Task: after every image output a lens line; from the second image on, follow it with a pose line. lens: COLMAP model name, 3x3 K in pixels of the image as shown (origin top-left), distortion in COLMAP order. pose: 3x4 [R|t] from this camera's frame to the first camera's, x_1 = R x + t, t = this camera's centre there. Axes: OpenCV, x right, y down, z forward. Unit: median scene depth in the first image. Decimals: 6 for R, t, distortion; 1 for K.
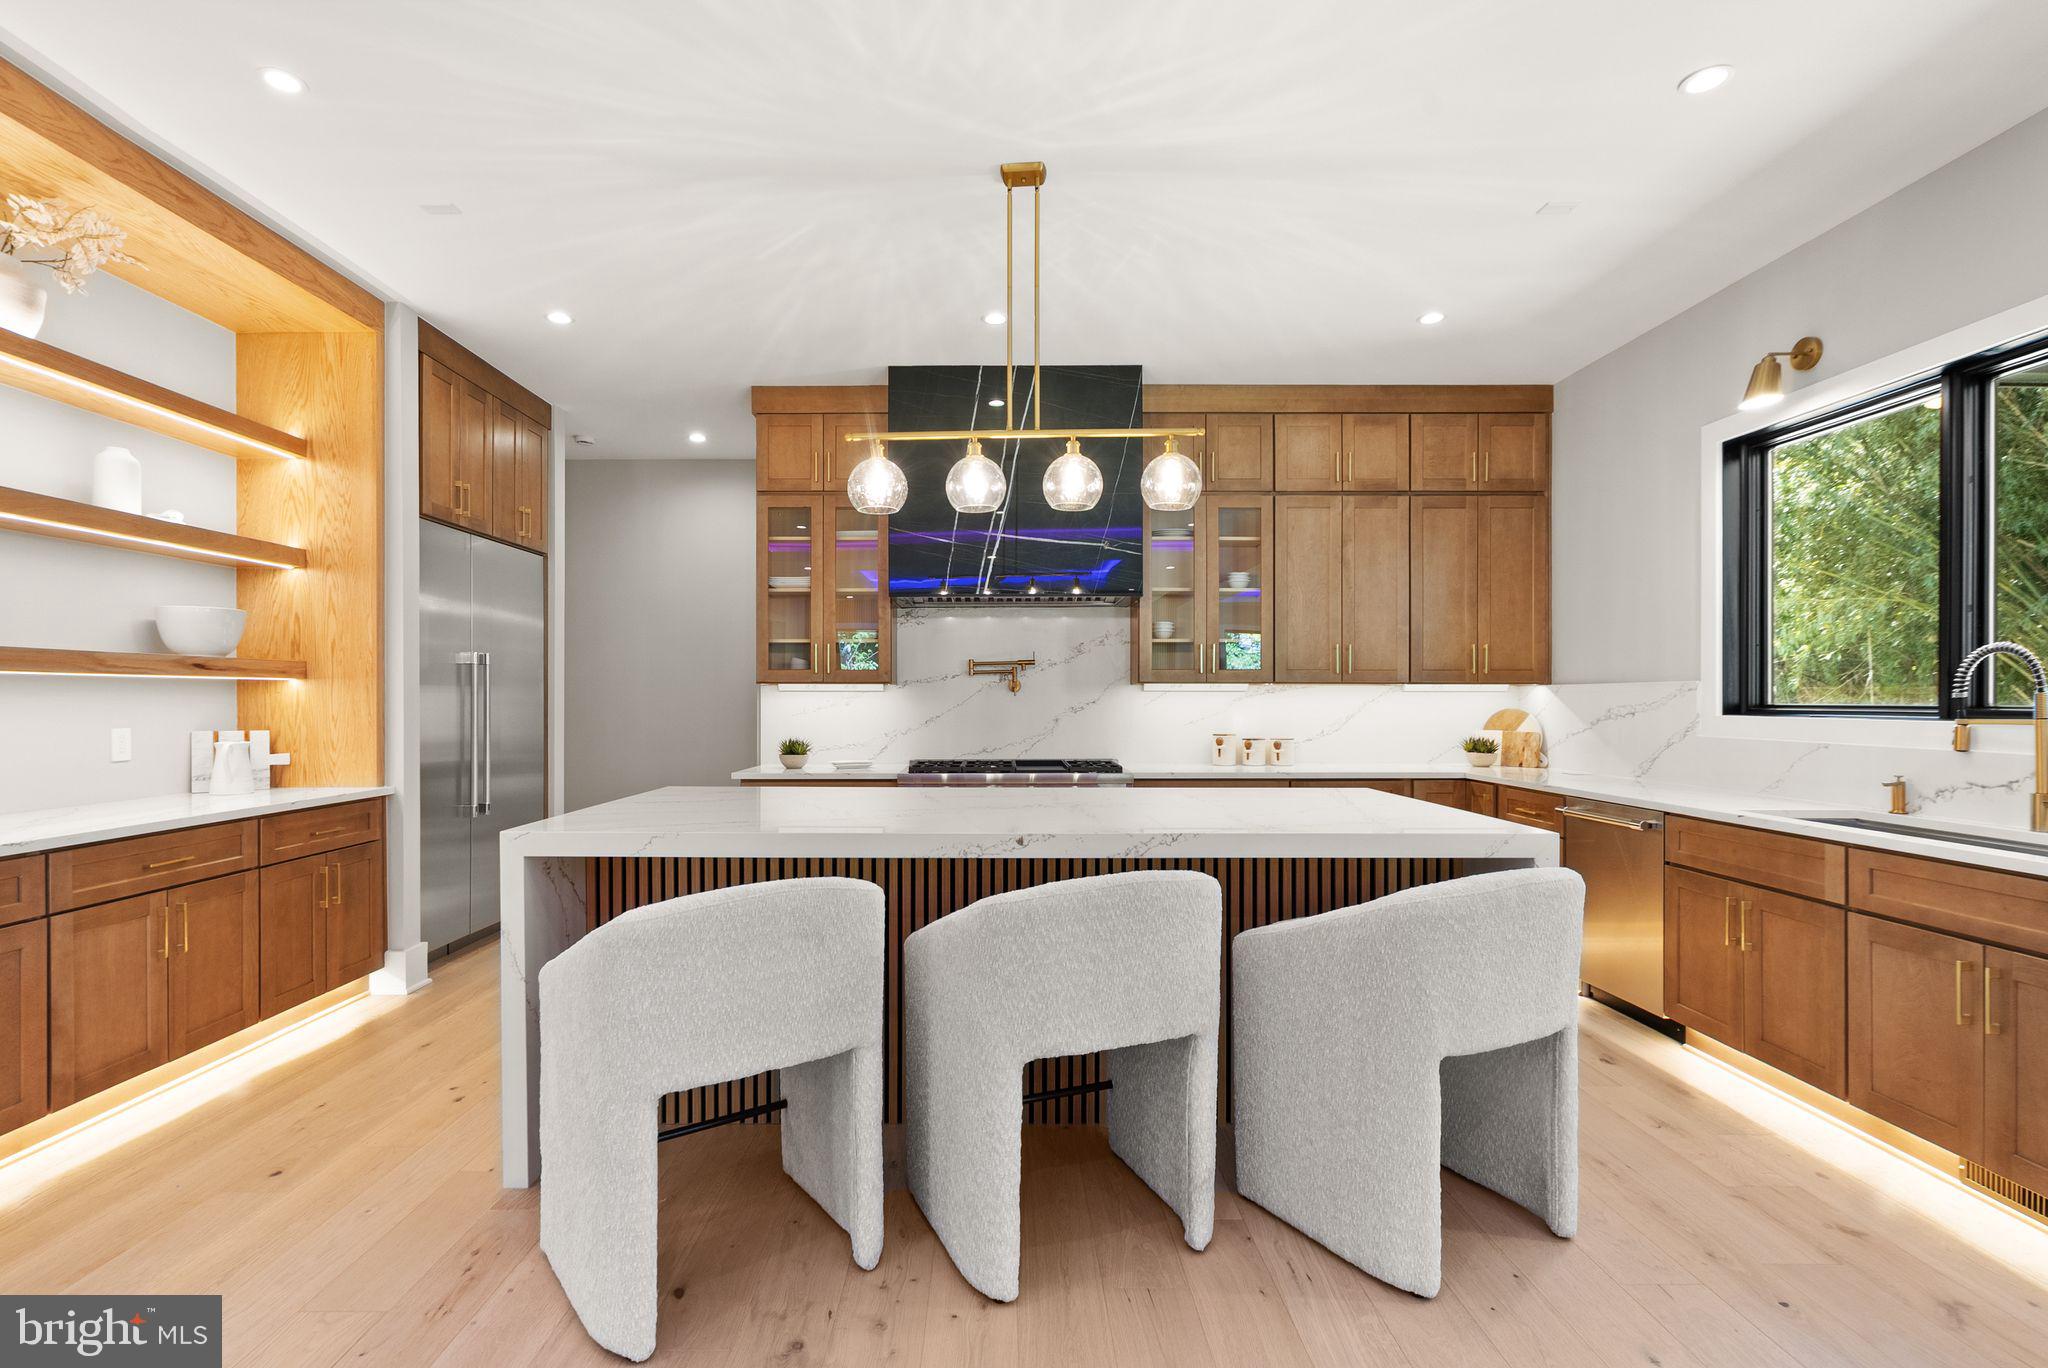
lens RADIAL K [[953.5, 0, 999.7], [0, 953.5, 697.5], [0, 0, 1]] dist [-0.003430, 0.002790]
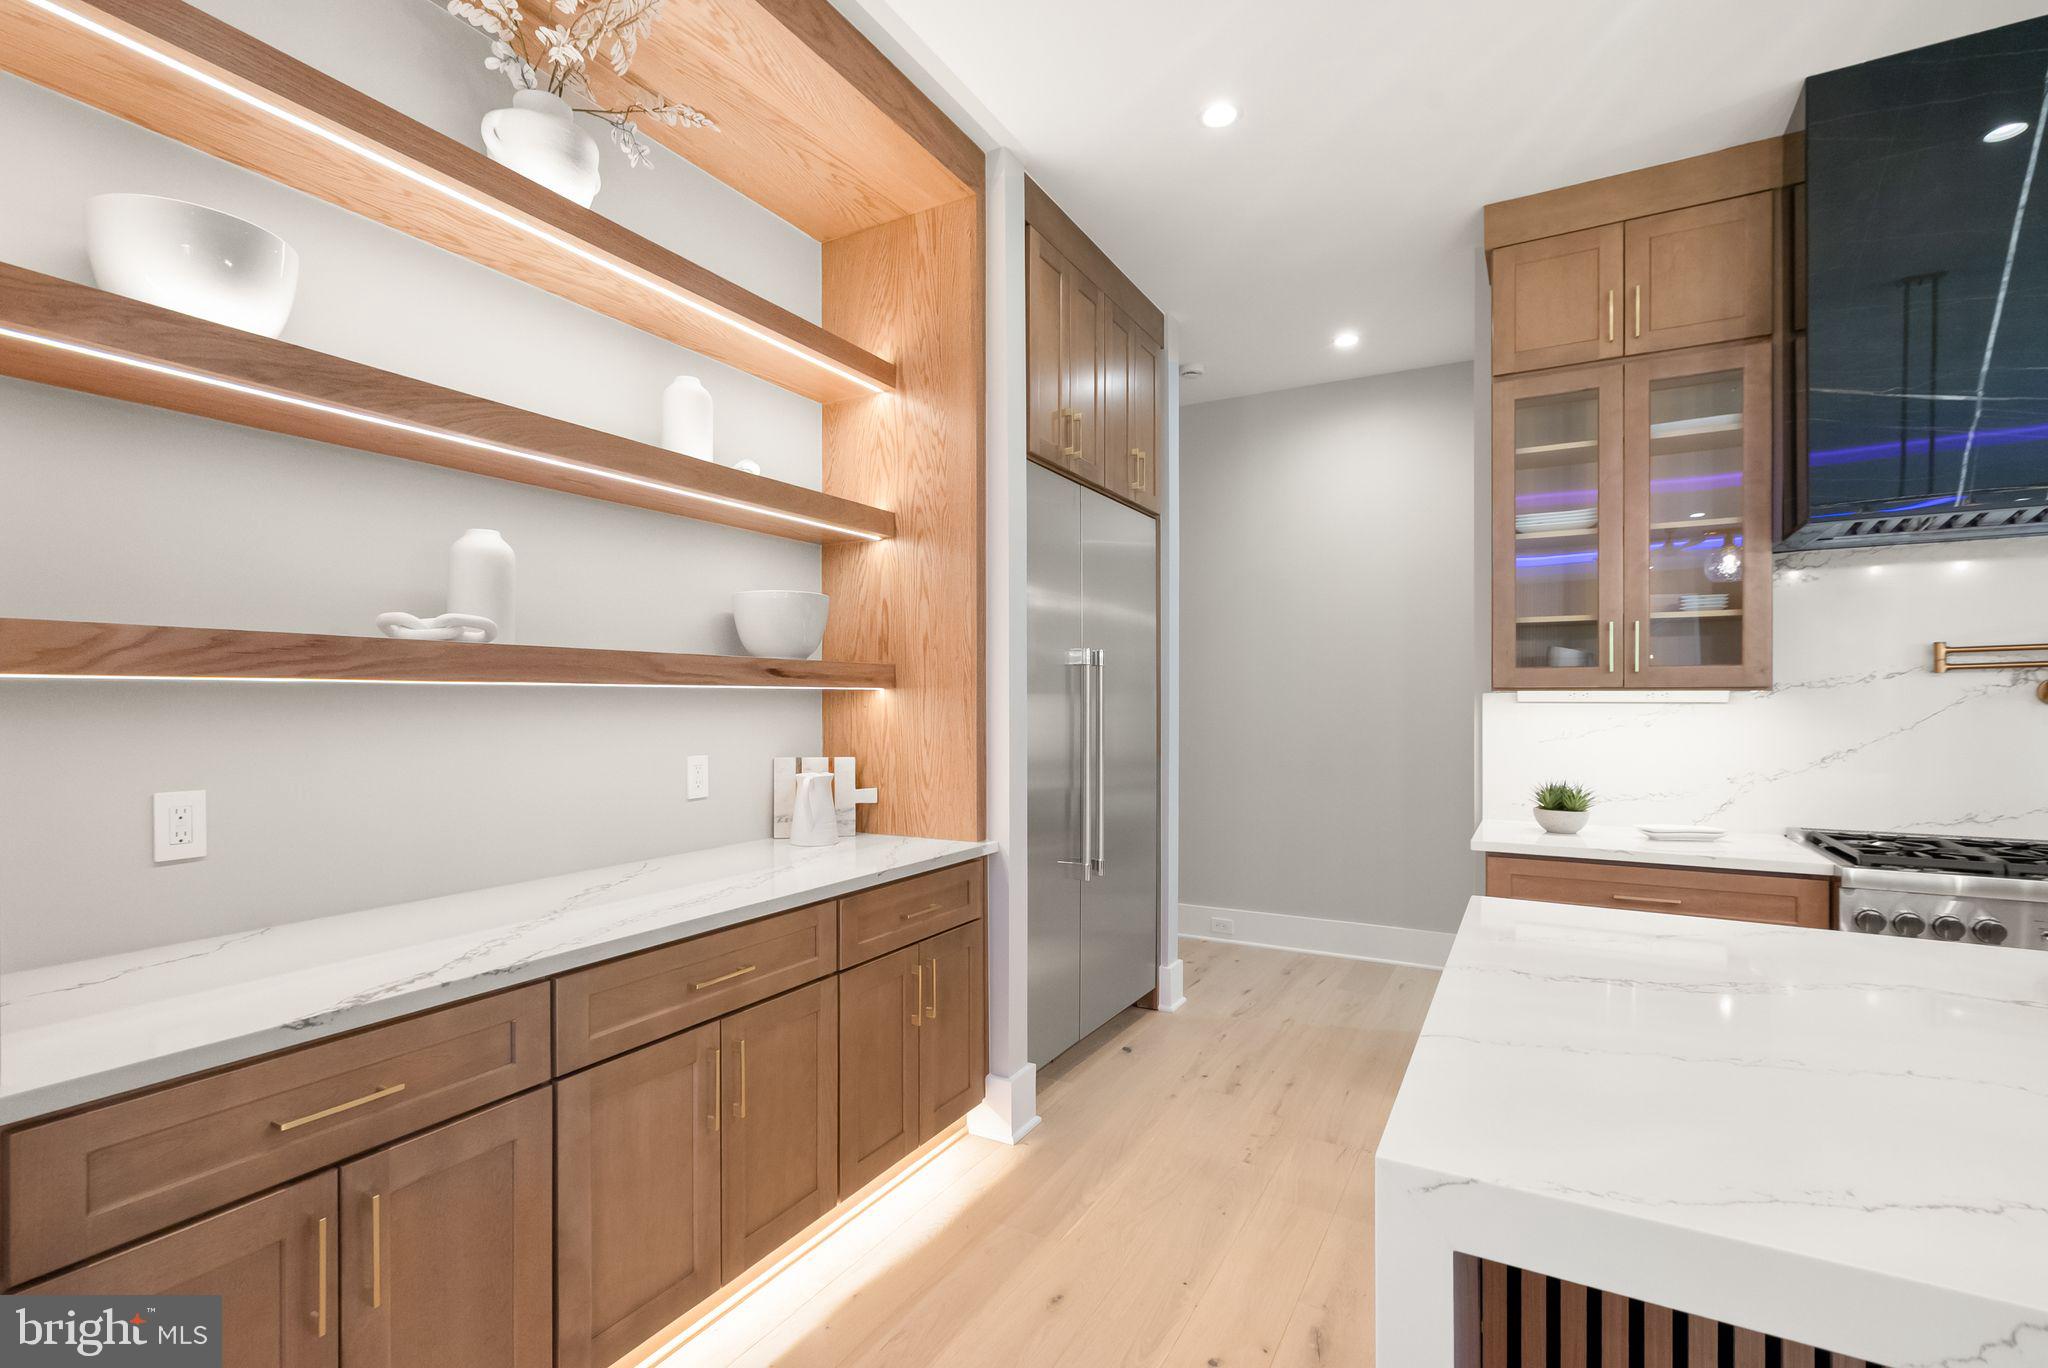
lens RADIAL K [[953.5, 0, 994.9], [0, 953.5, 699.1], [0, 0, 1]] dist [-0.003430, 0.002790]
pose [[0.865016, 0.000747, -0.501744, -0.289562], [-0.000567, 1.000000, 0.000510, -0.011568], [0.501745, -0.000157, 0.865016, 0.398307]]
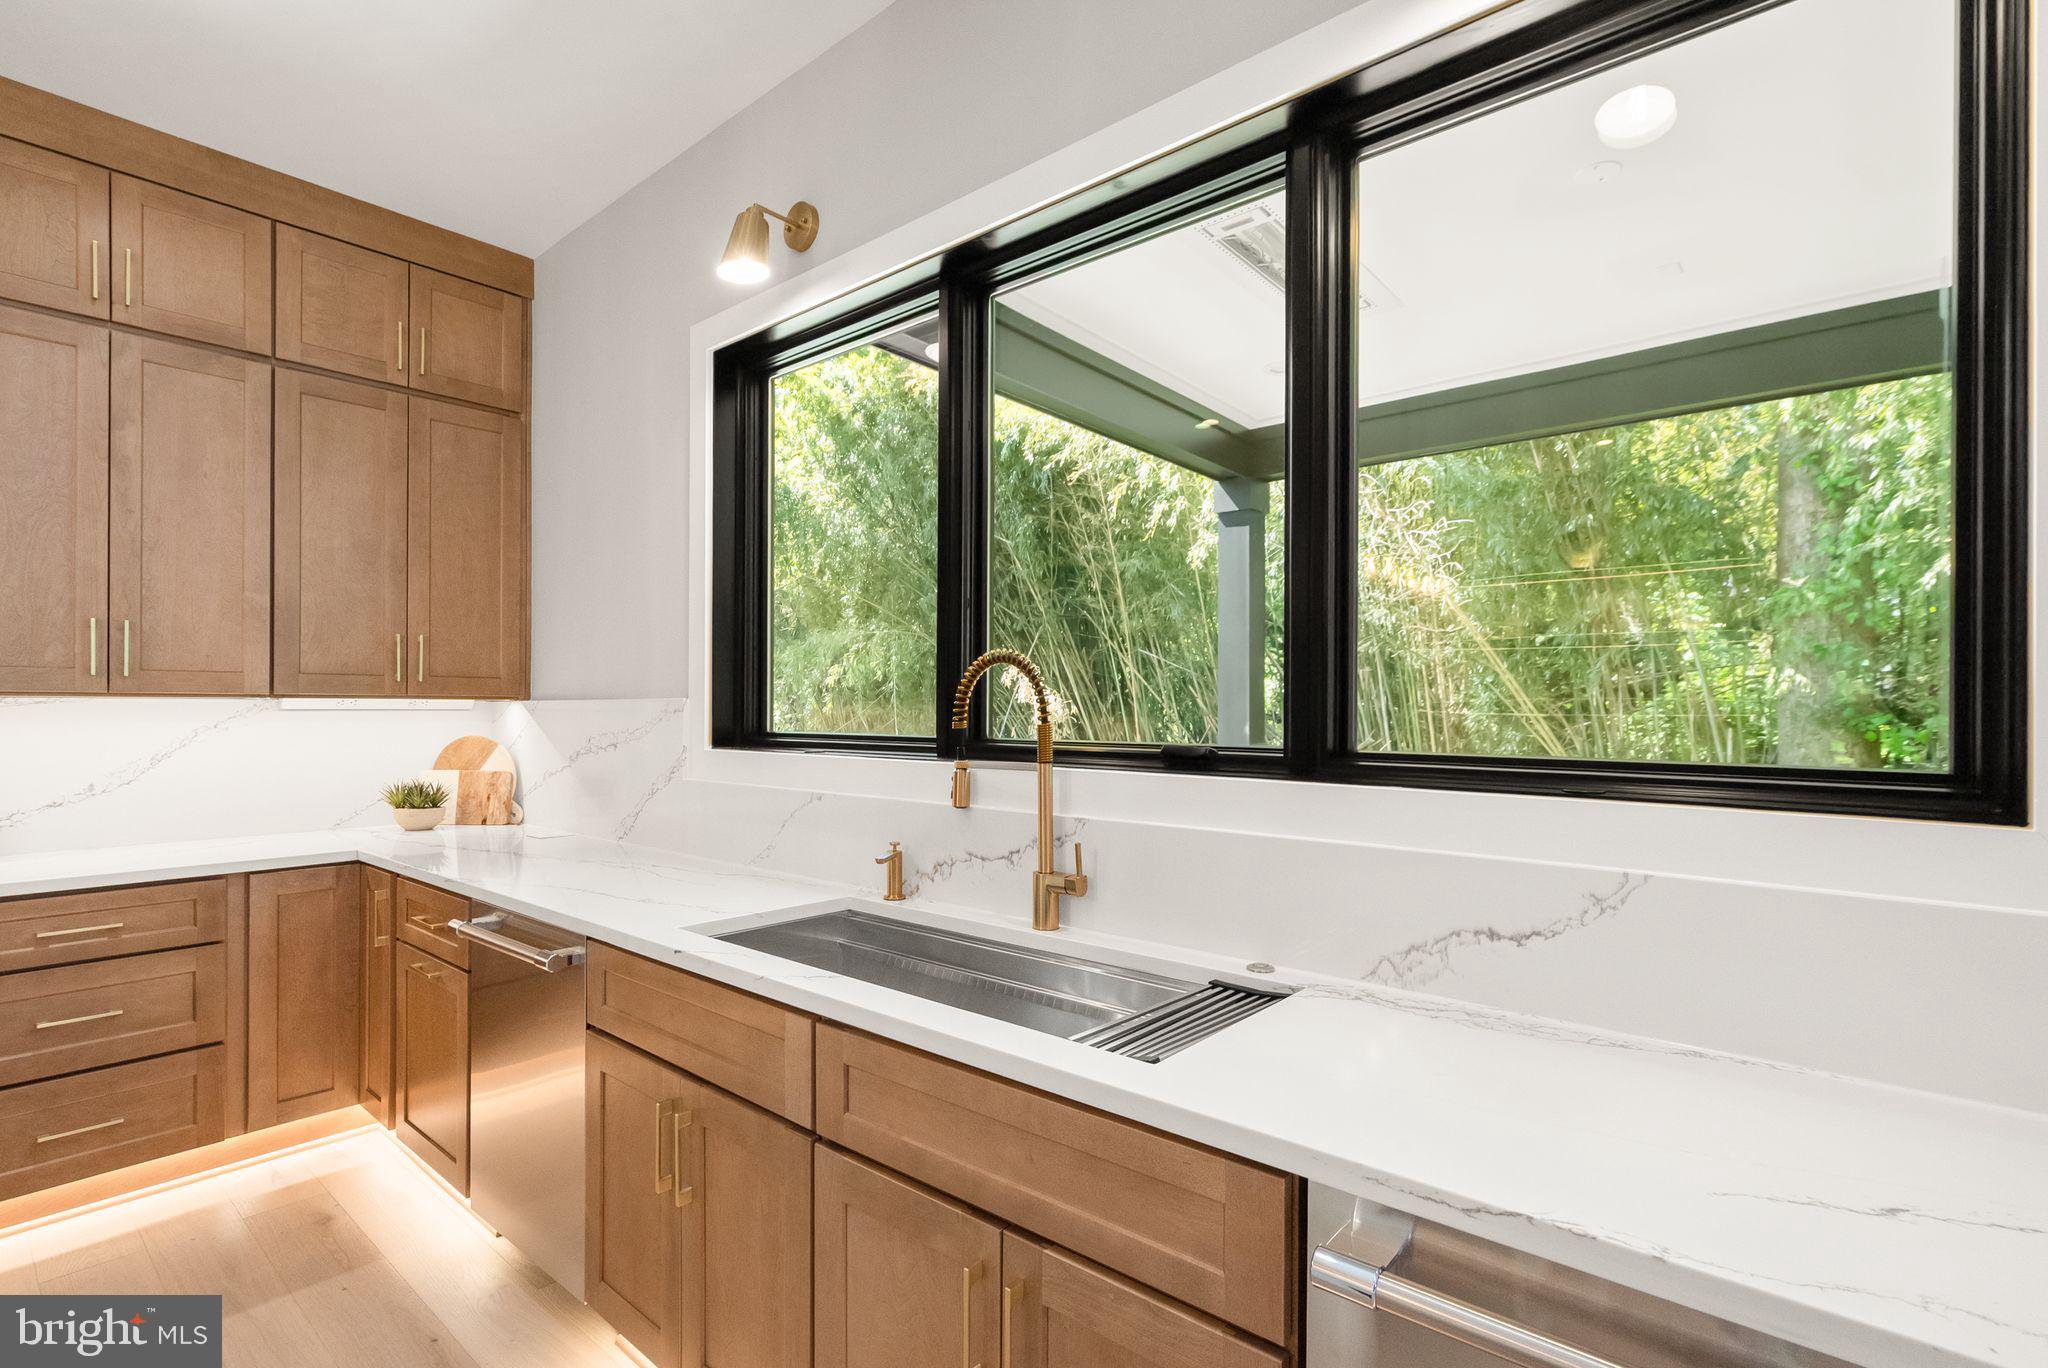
lens RADIAL K [[953.5, 0, 1000.6], [0, 953.5, 708.0], [0, 0, 1]] dist [-0.003430, 0.002790]
pose [[0.662790, 0.002020, 0.748803, 0.378488], [-0.002340, 0.999997, -0.000627, -0.010938], [-0.748802, -0.001336, 0.662793, 0.385587]]
